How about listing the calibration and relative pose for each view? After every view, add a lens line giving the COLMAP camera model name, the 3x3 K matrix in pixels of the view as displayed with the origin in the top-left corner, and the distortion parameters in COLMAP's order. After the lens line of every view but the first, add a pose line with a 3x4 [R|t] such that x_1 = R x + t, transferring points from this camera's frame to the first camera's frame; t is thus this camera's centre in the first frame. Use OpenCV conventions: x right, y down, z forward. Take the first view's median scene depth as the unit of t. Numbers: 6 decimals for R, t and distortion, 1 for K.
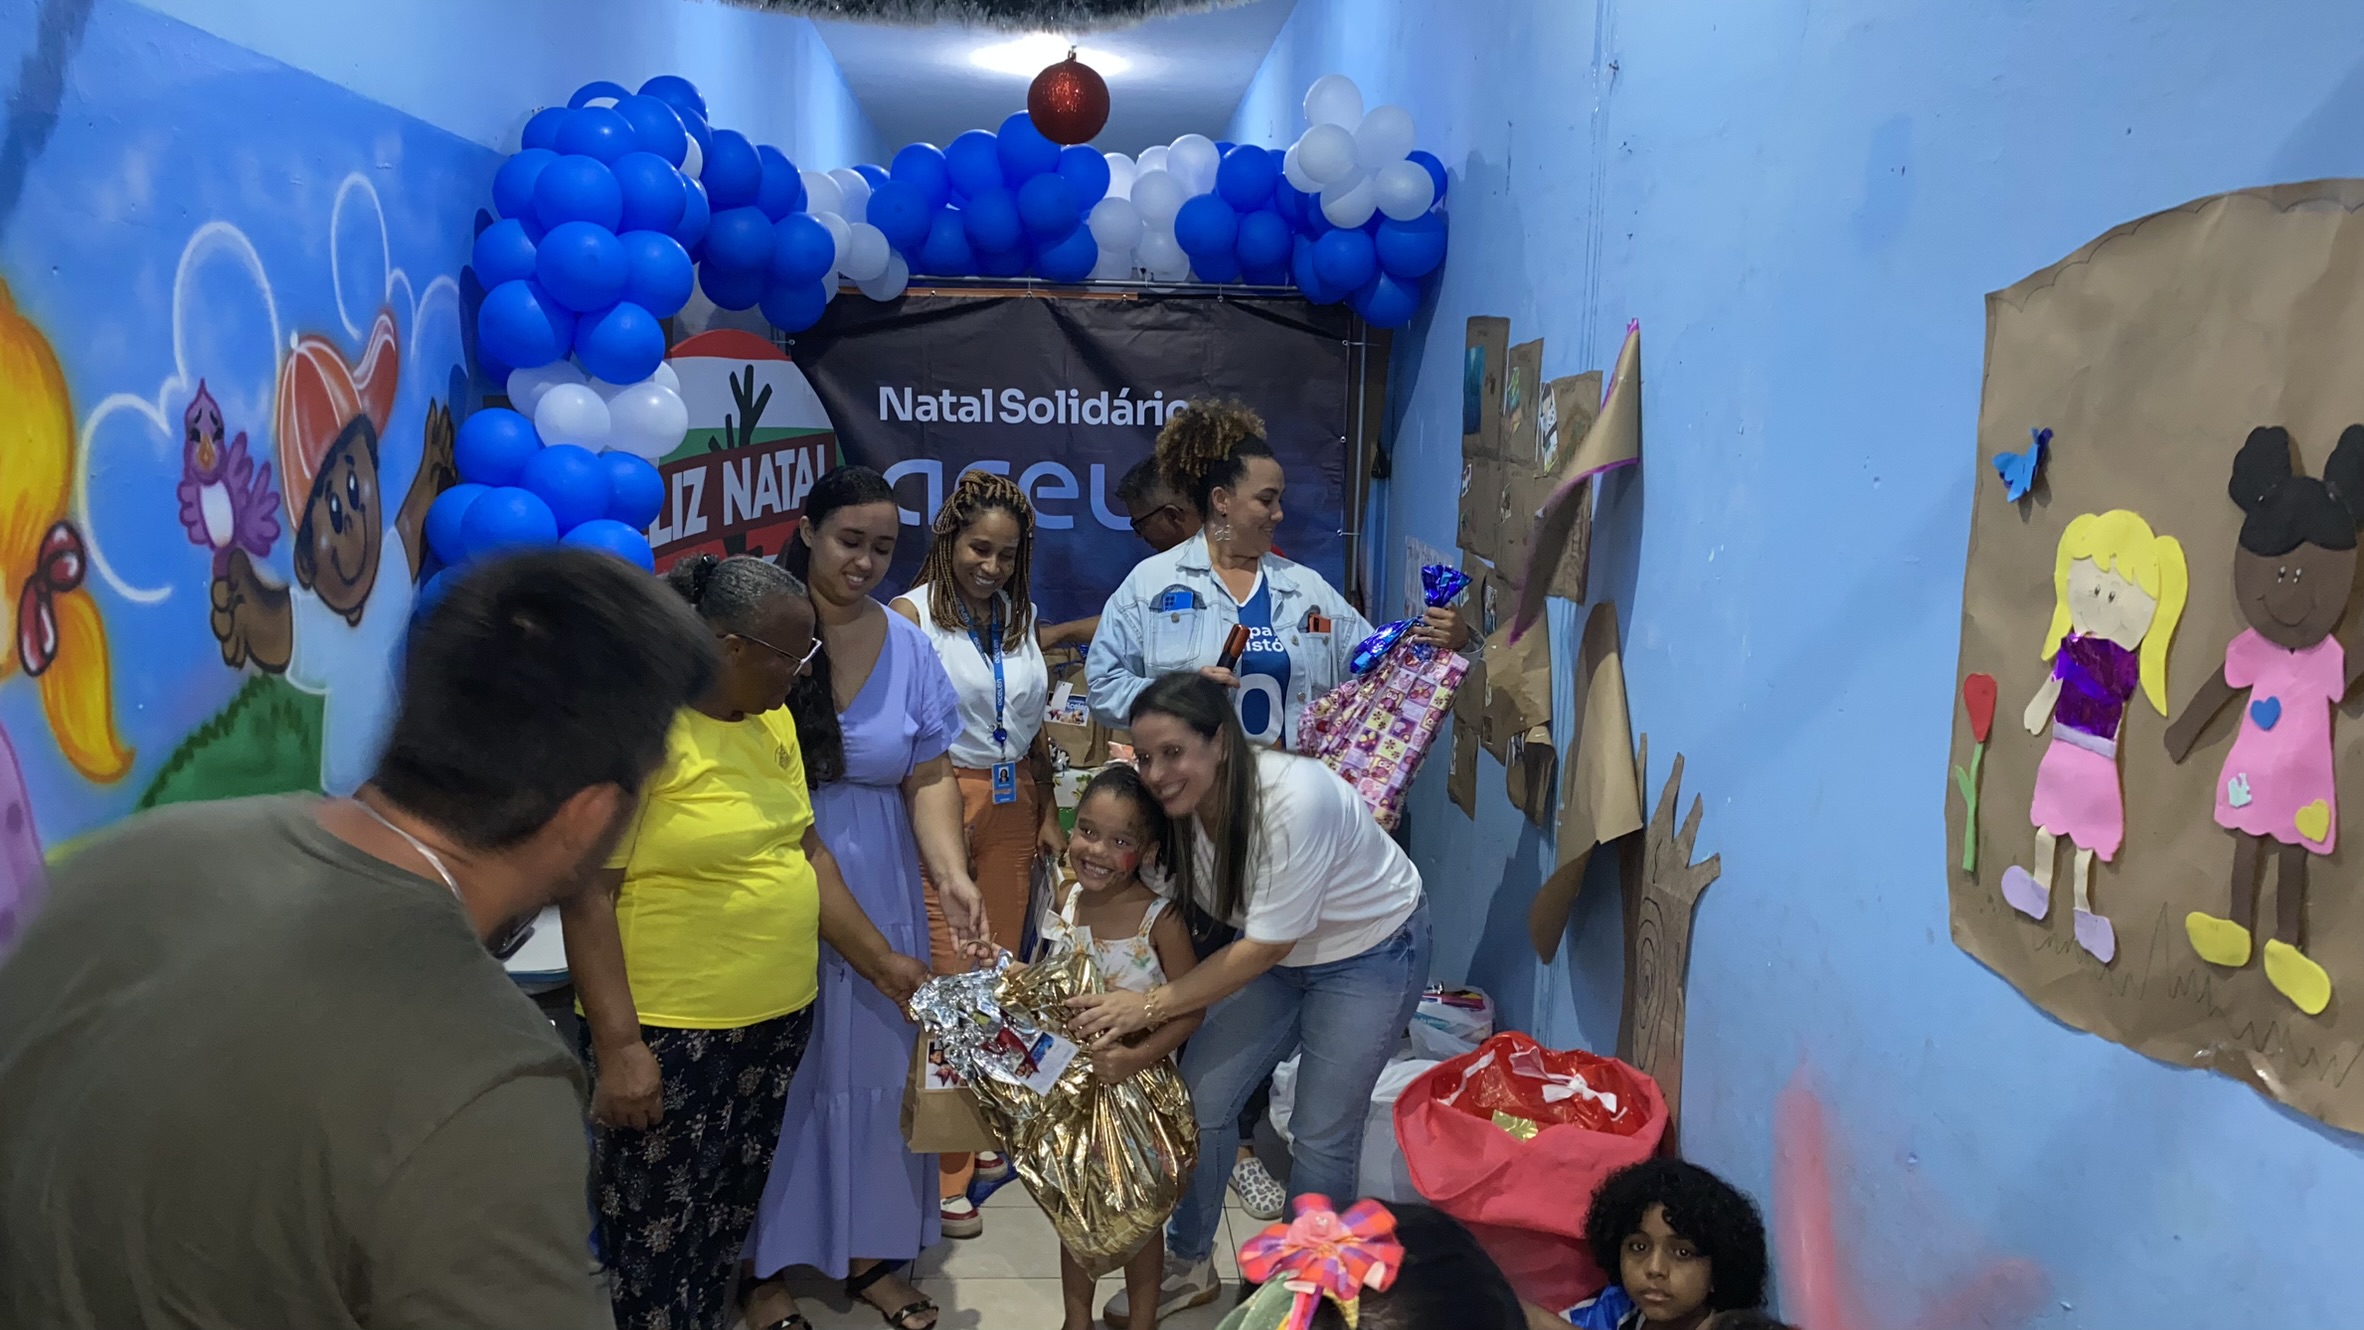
lens RADIAL K [[1819.3, 0, 1125.2], [0, 1819.3, 692.7], [0, 0, 1]] dist [0.040992, -0.048416]
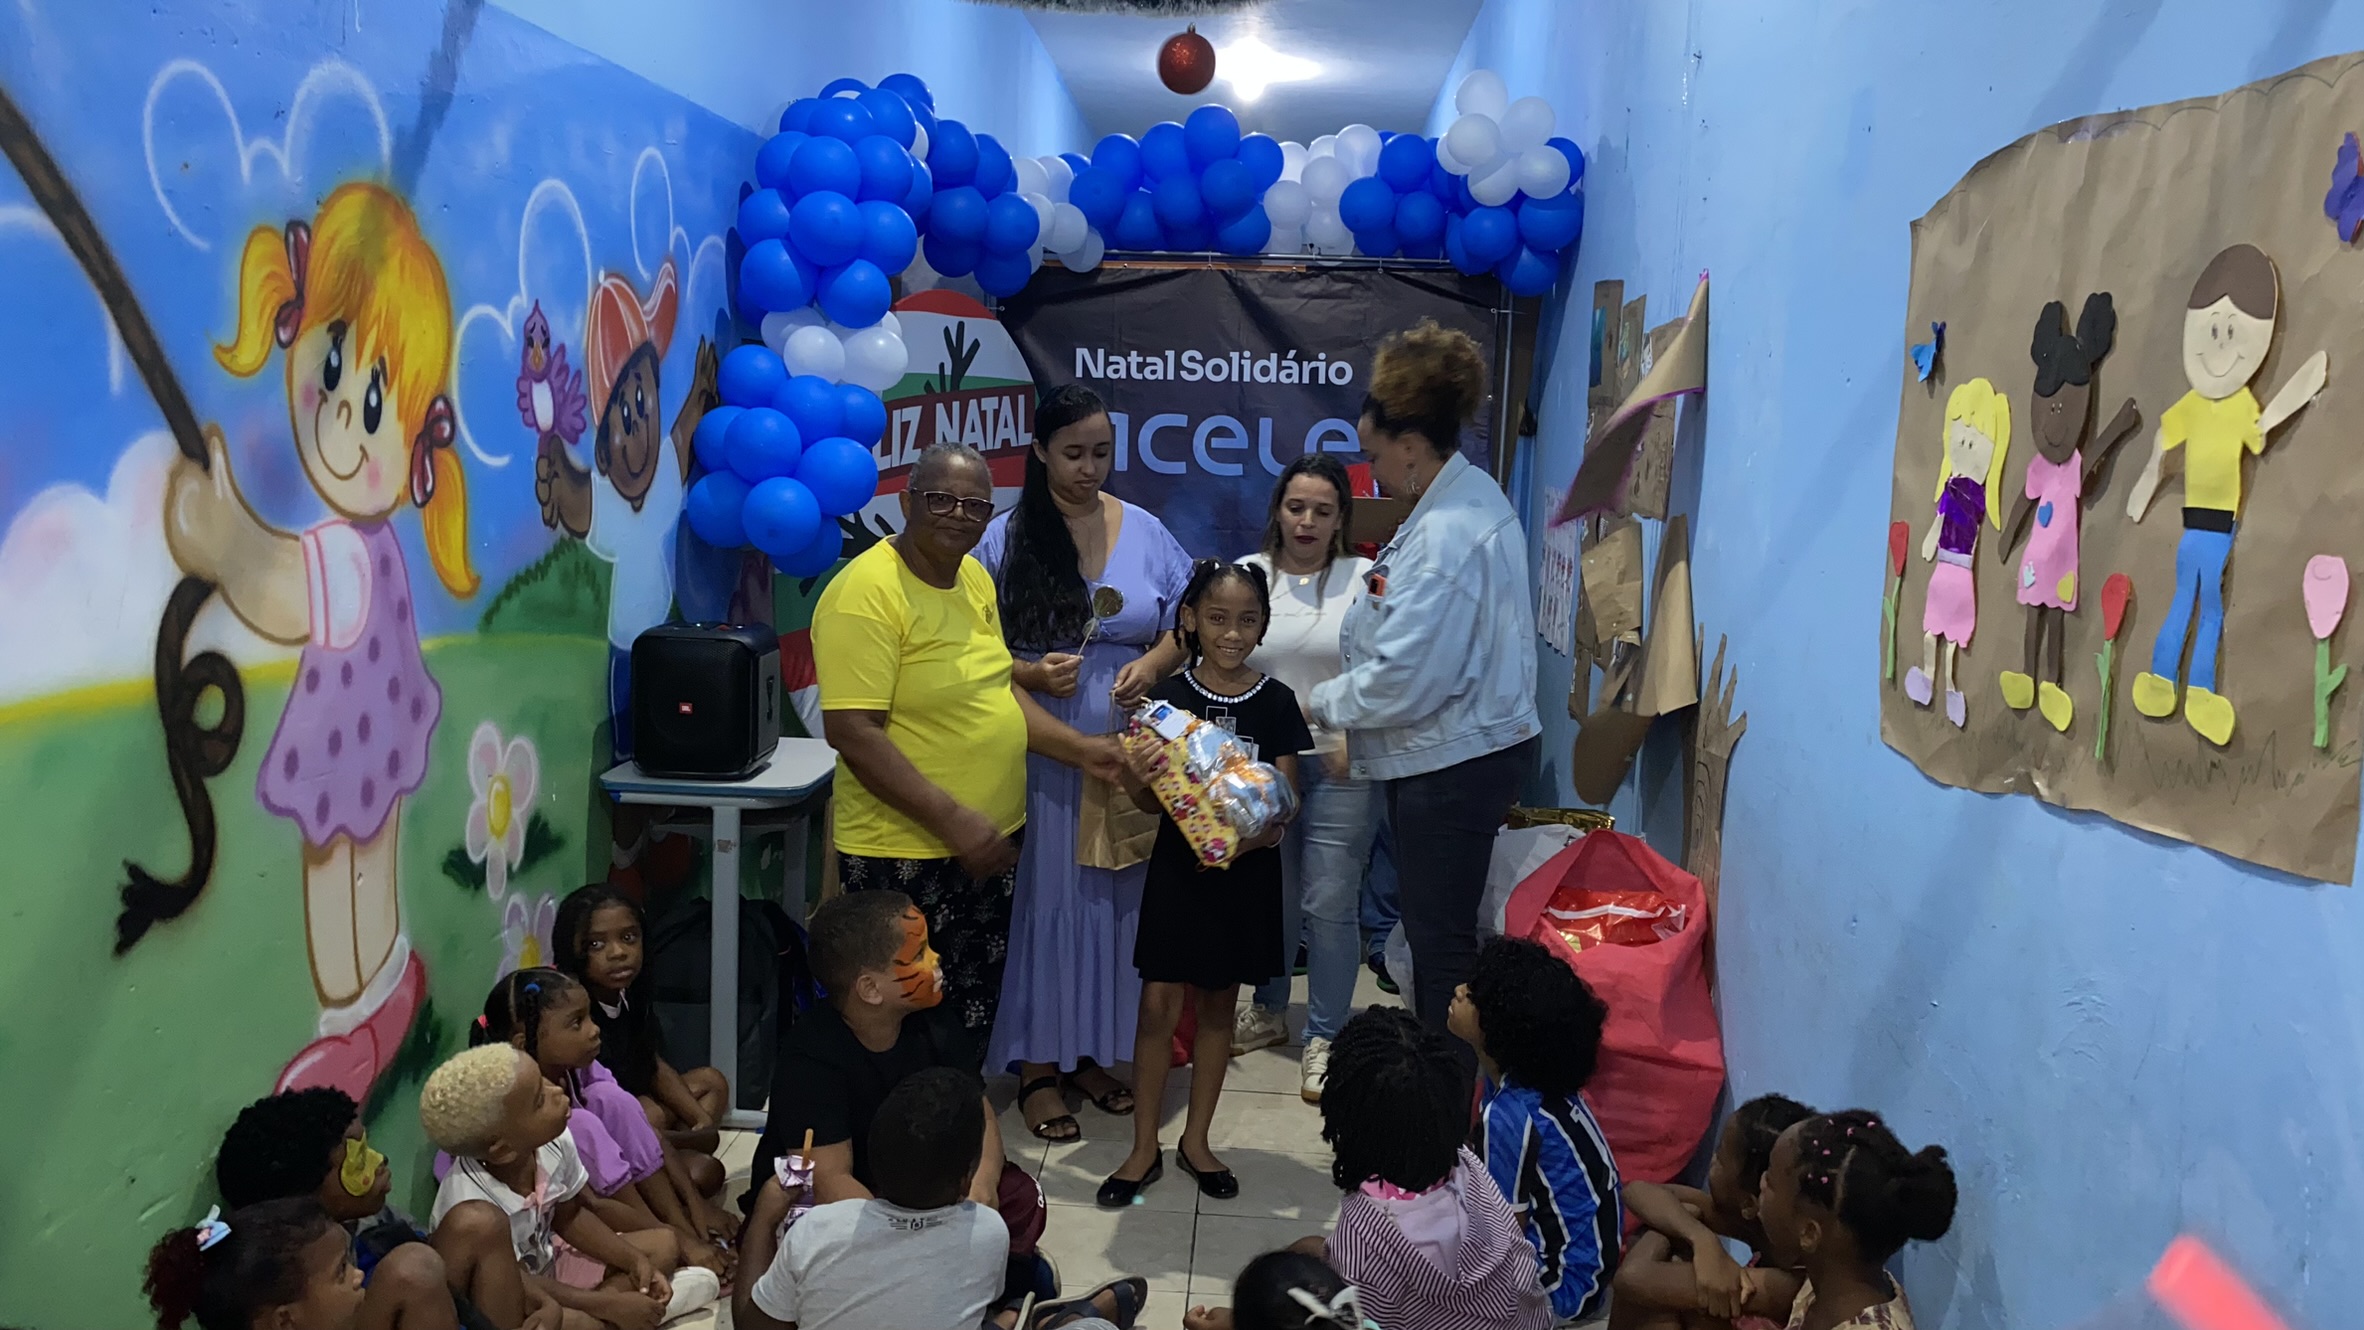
lens RADIAL K [[1819.3, 0, 1151.8], [0, 1819.3, 653.4], [0, 0, 1]] dist [0.040992, -0.048416]
pose [[0.994387, 0.027801, -0.102083, 0.047862], [-0.030508, 0.999220, -0.025054, 0.071253], [0.101307, 0.028028, 0.994460, -0.168624]]
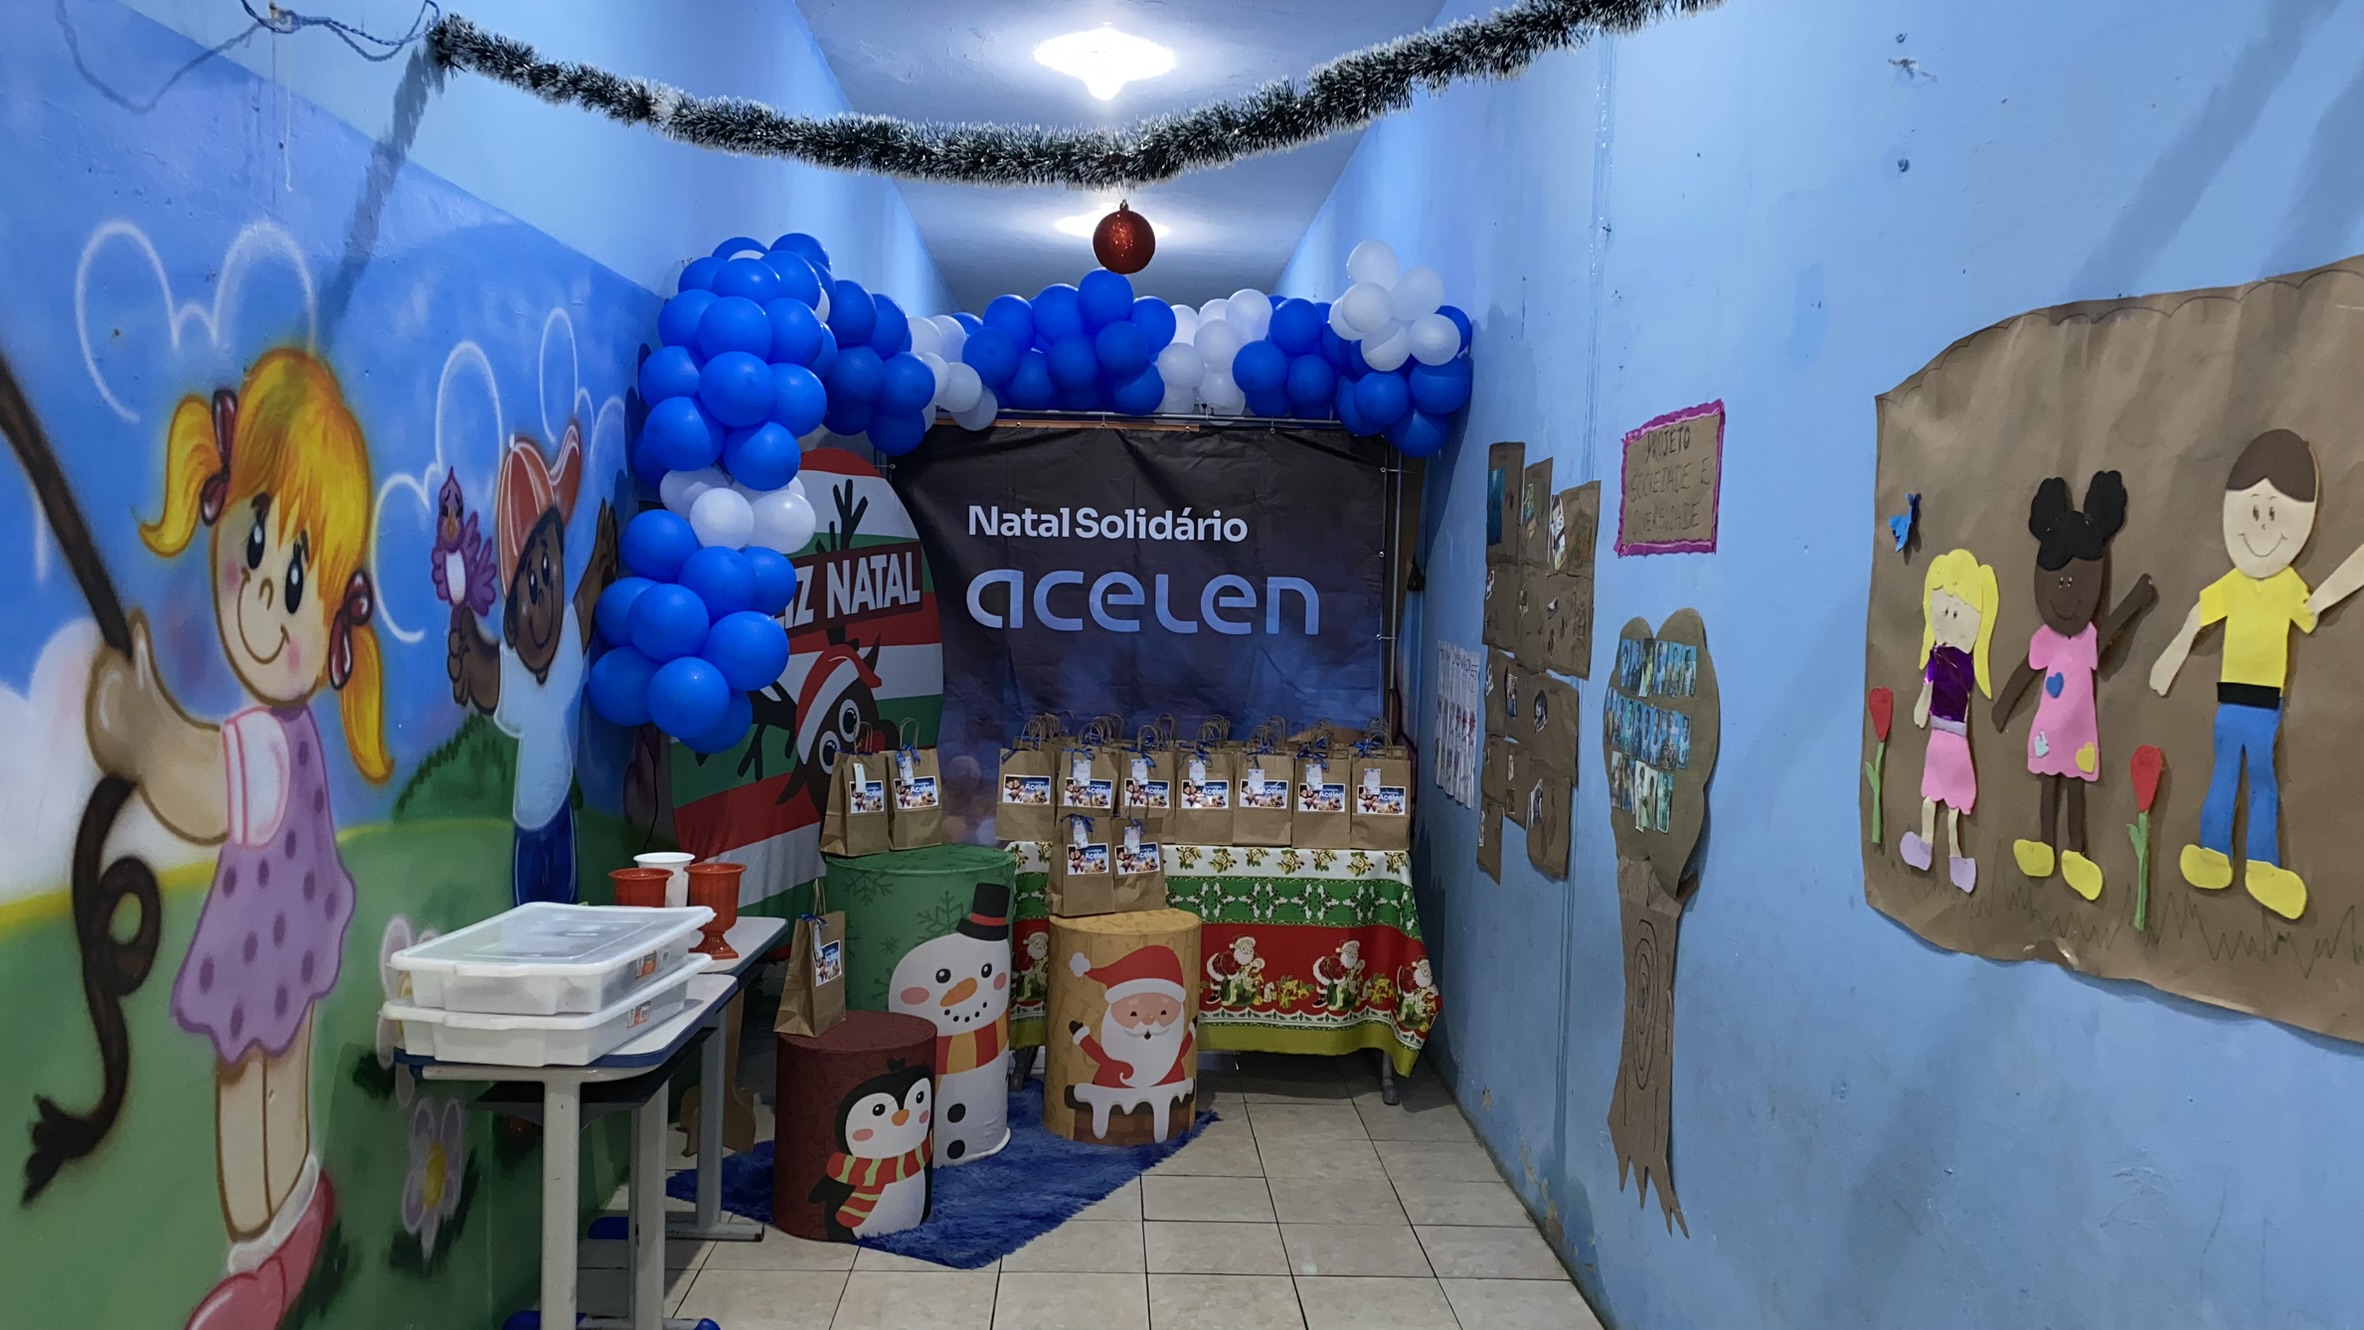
lens RADIAL K [[1819.3, 0, 1166.1], [0, 1819.3, 675.0], [0, 0, 1]] dist [0.040992, -0.048416]
pose [[0.999971, 0.007583, -0.000489, -0.017030], [-0.007595, 0.995507, -0.094379, 0.059008], [-0.000229, 0.094380, 0.995536, -0.152786]]
